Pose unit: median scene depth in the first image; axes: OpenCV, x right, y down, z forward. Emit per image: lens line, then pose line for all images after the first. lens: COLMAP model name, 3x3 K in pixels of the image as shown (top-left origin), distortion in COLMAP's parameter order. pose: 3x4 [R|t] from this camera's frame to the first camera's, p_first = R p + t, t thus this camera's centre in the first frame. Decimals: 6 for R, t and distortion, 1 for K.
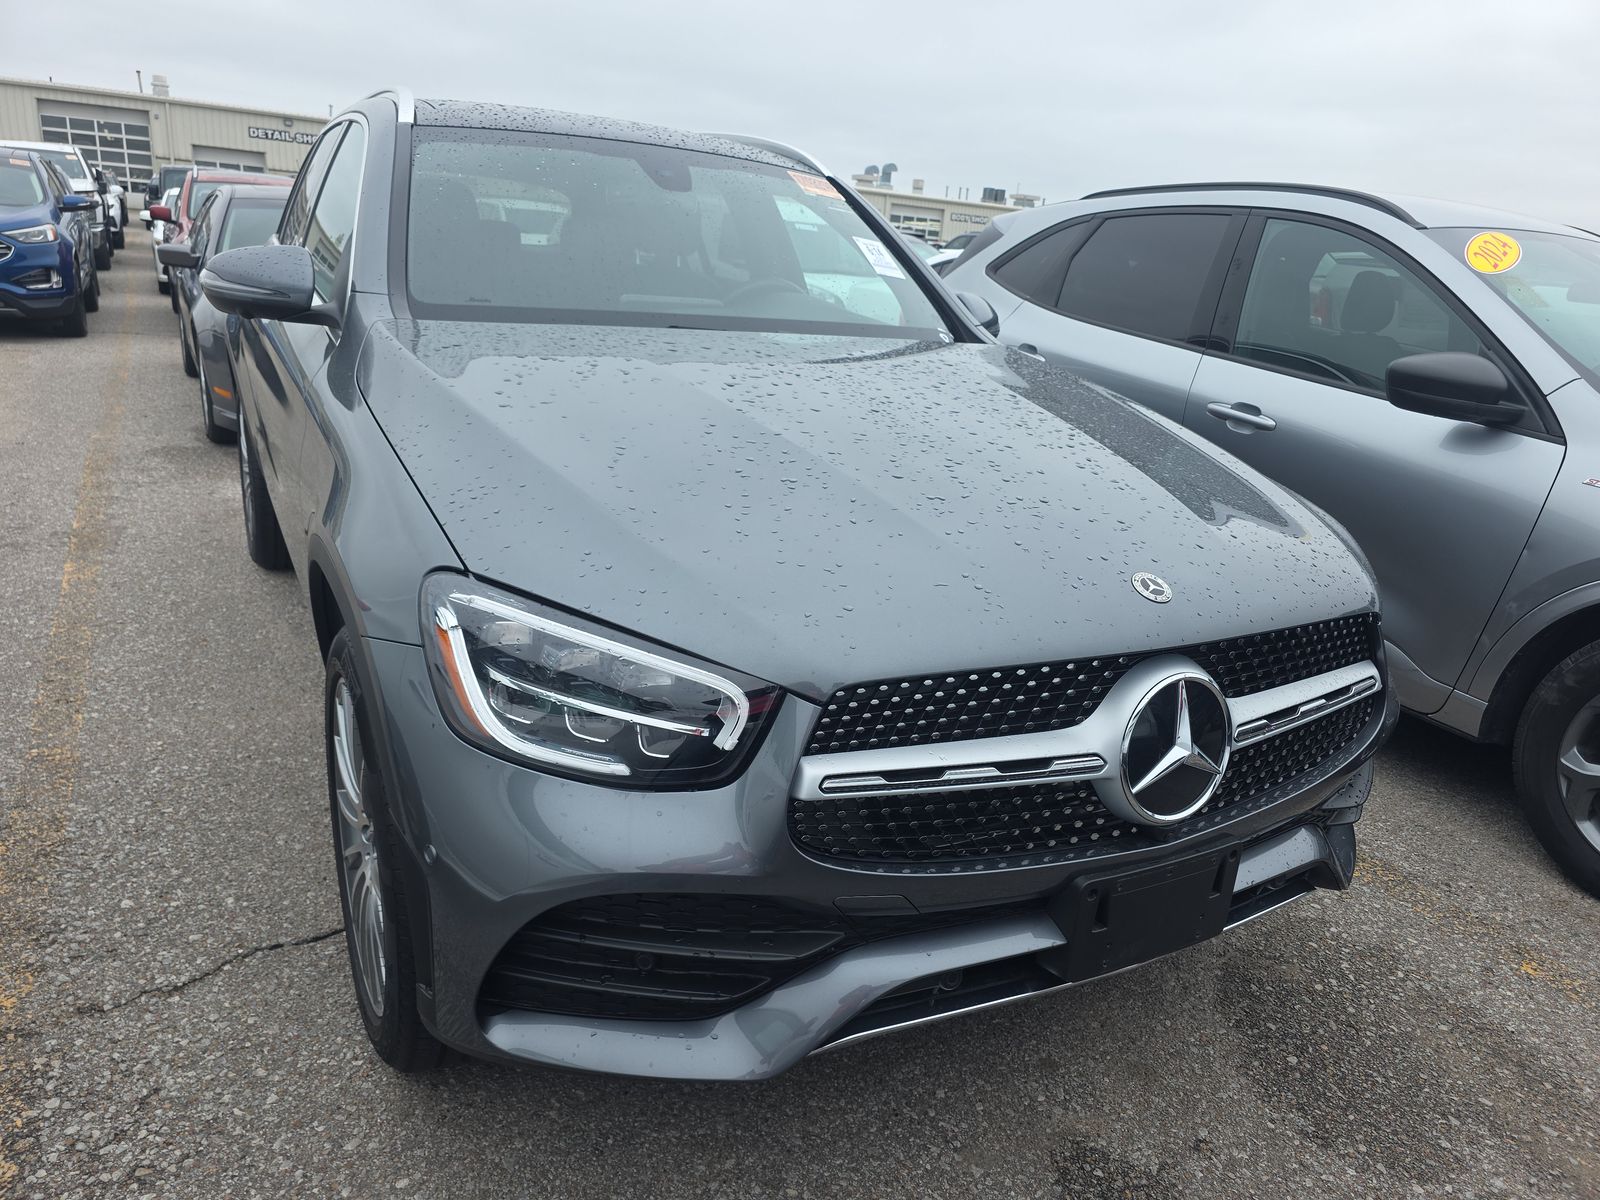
lens RADIAL K [[1067.7, 0, 802.1], [0, 1067.7, 608.0], [0, 0, 1]] dist [0.043365, -0.041133]
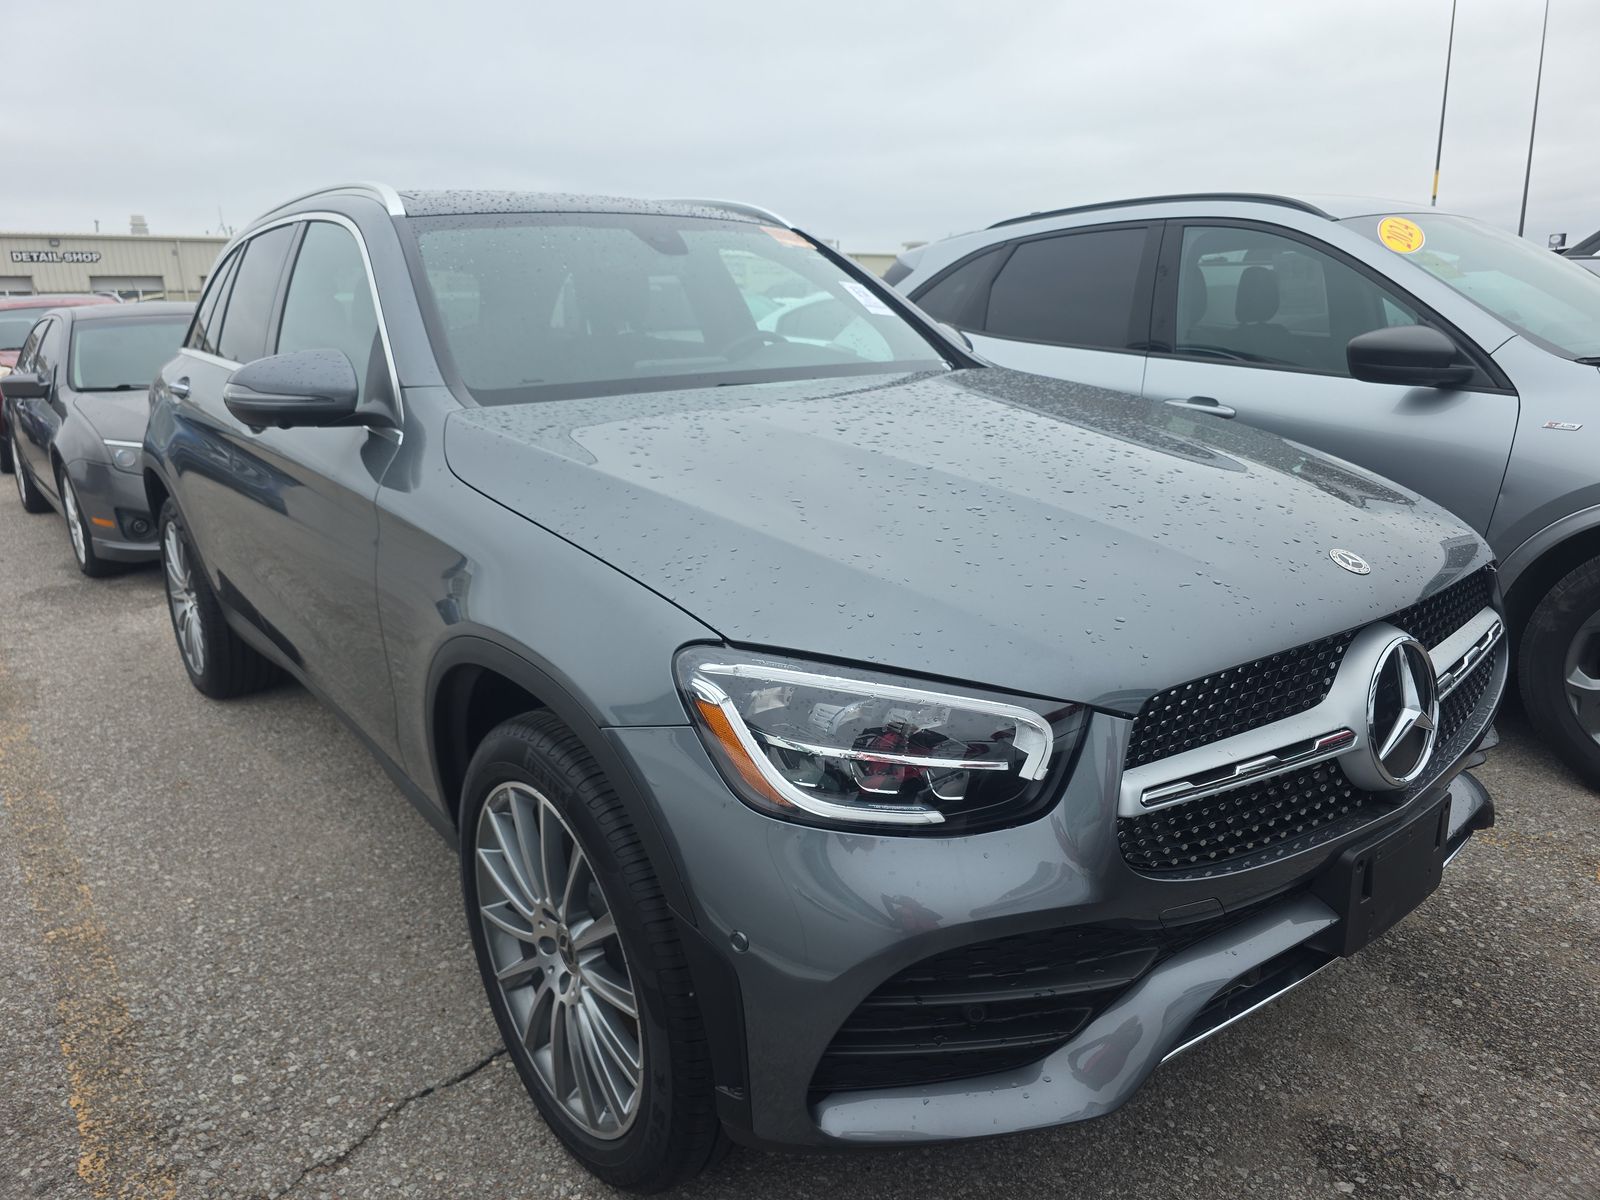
lens RADIAL K [[1067.7, 0, 789.0], [0, 1067.7, 582.7], [0, 0, 1]] dist [0.043365, -0.041133]
pose [[0.981141, -0.142106, 0.131029, -0.238710], [0.150692, 0.986874, -0.058072, -0.013795], [-0.121056, 0.076722, 0.989676, 0.020691]]
